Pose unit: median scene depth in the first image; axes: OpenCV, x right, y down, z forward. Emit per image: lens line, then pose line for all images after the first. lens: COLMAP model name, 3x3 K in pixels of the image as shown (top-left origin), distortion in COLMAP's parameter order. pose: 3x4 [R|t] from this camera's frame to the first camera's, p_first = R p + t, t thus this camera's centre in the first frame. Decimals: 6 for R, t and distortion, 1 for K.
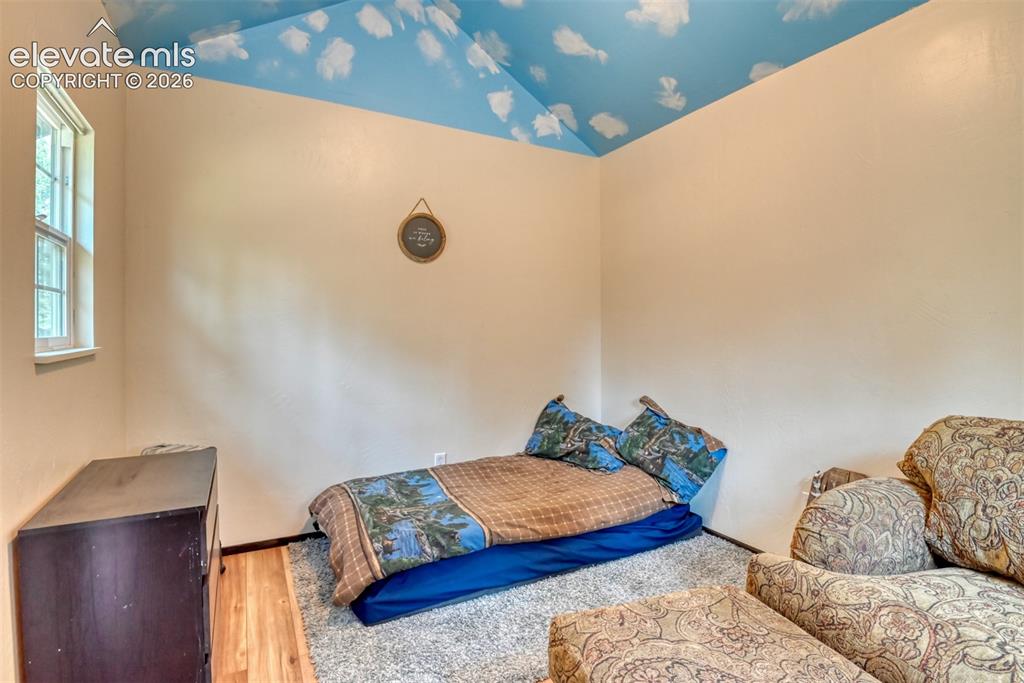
lens RADIAL K [[516.0, 0, 514.4], [0, 516.0, 333.0], [0, 0, 1]] dist [-0.019862, -0.005707]
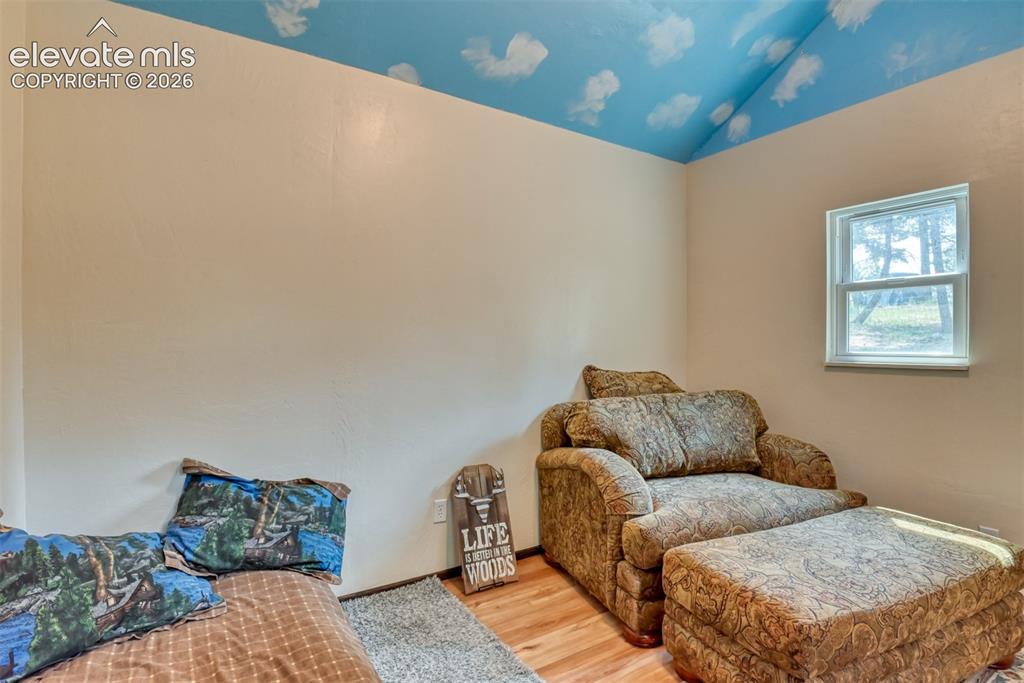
lens RADIAL K [[516.0, 0, 514.2], [0, 516.0, 345.8], [0, 0, 1]] dist [-0.019862, -0.005707]
pose [[-0.093014, -0.003122, 0.995660, -0.411555], [0.003262, 0.999989, 0.003440, -0.009672], [-0.995659, 0.003568, -0.093003, 0.761023]]
